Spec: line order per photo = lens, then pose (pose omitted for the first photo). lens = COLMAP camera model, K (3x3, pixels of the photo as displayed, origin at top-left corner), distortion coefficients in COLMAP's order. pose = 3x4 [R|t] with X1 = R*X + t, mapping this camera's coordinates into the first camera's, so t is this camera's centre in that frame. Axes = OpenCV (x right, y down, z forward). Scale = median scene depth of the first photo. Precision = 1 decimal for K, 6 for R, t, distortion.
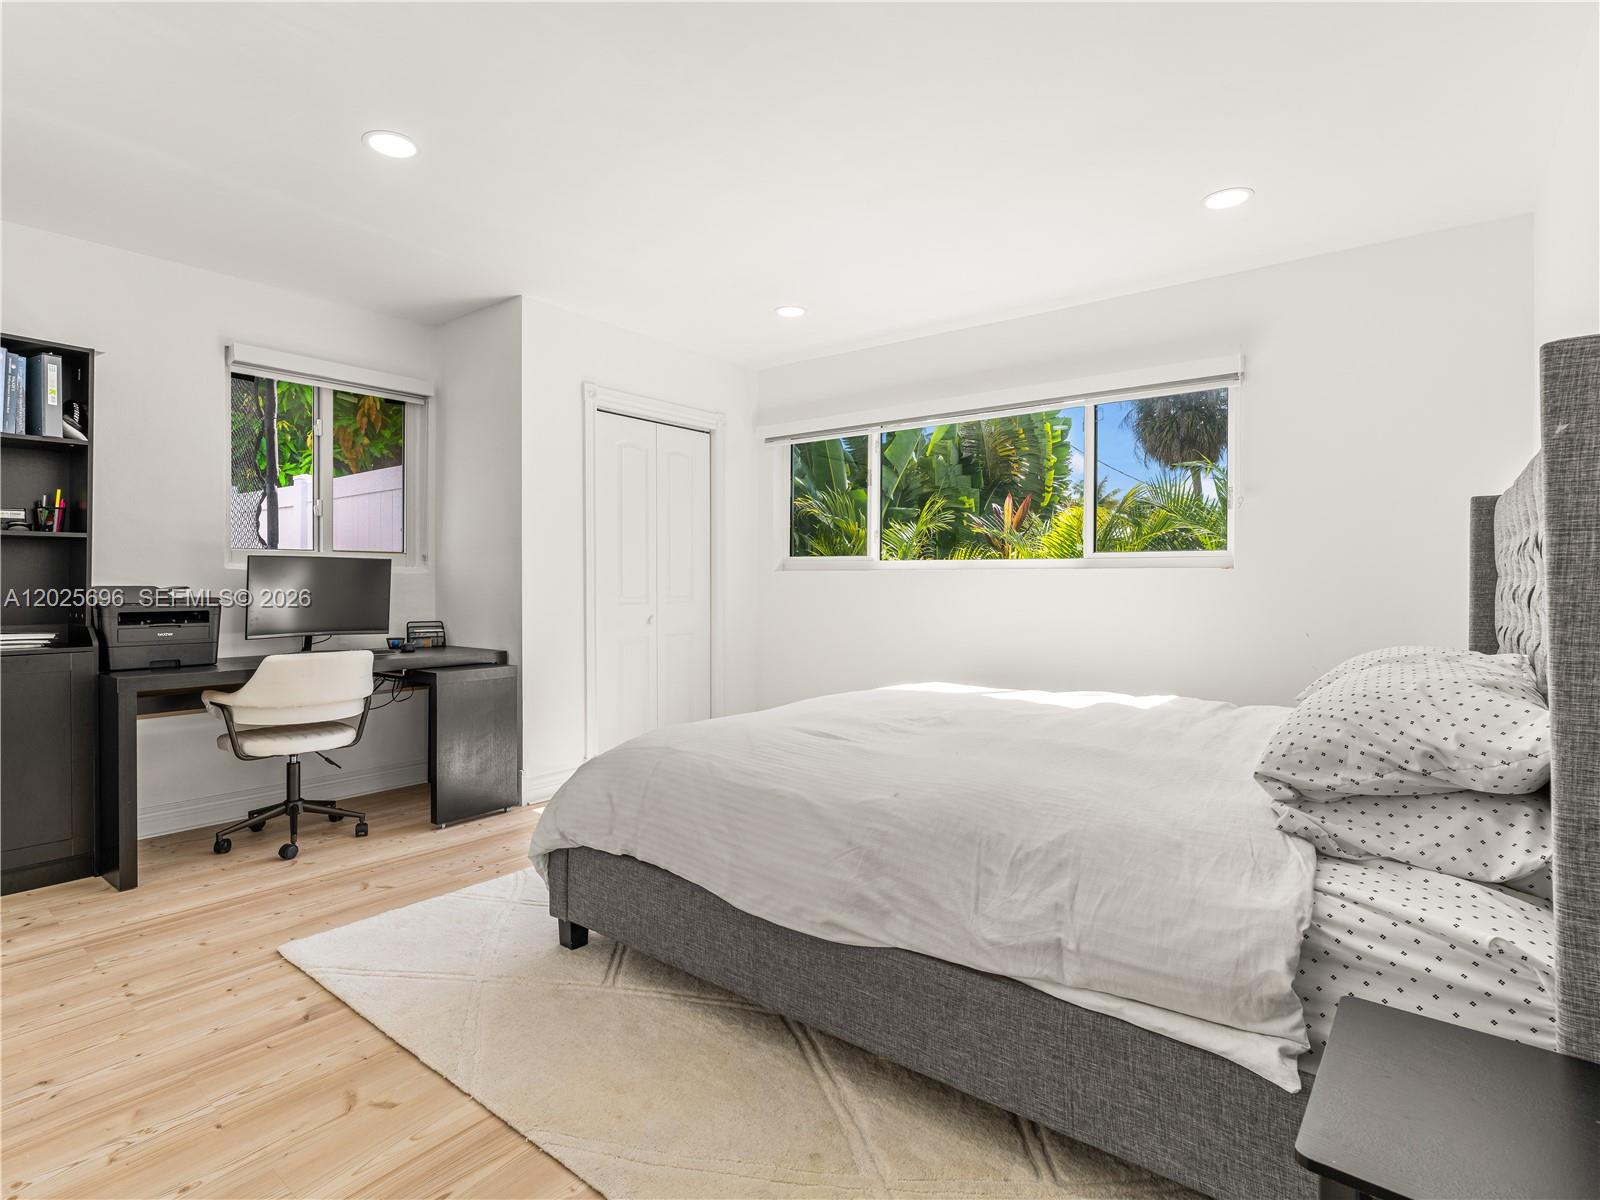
lens RADIAL K [[798.5, 0, 802.5], [0, 798.5, 574.9], [0, 0, 1]] dist [0.001041, -0.000625]
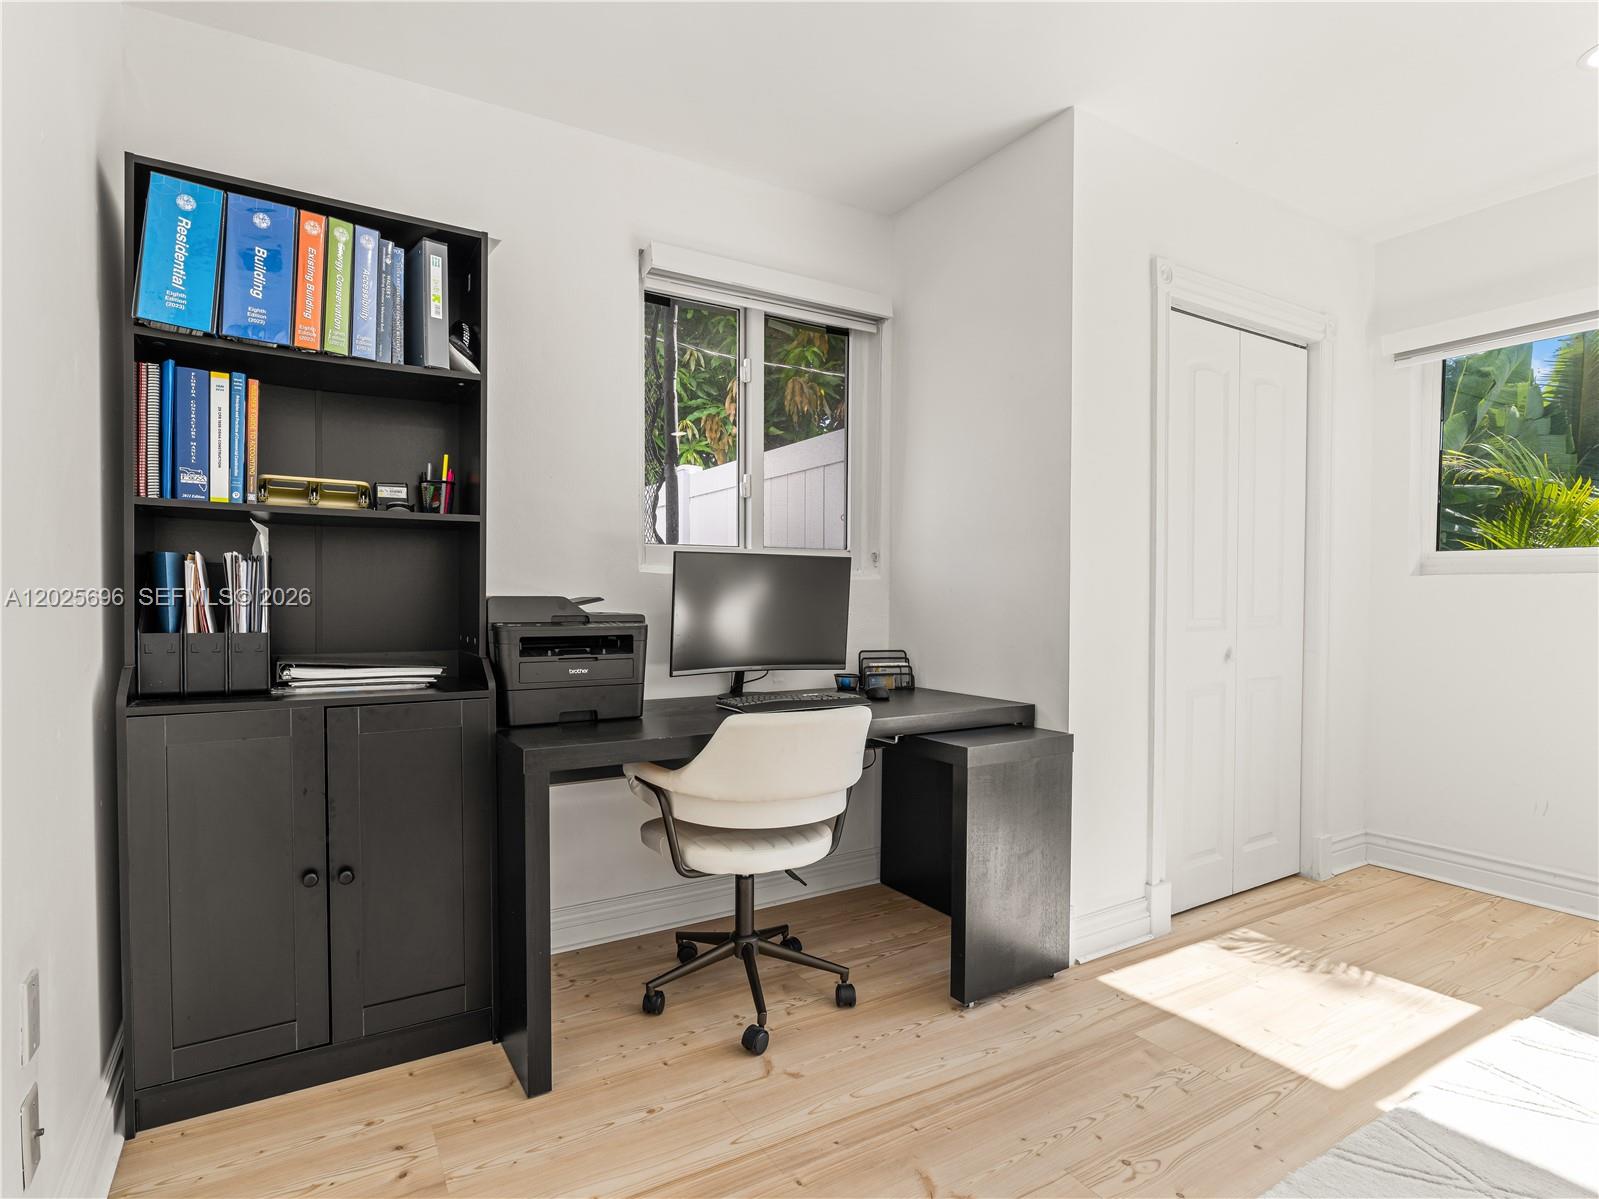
lens RADIAL K [[768.6, 0, 799.5], [0, 768.6, 599.5], [0, 0, 1]] dist [-0.000527, 0.000987]
pose [[0.946580, 0.004732, -0.322434, -0.422256], [-0.000317, 0.999906, 0.013742, 0.007722], [0.322469, -0.012906, 0.946492, 0.462762]]
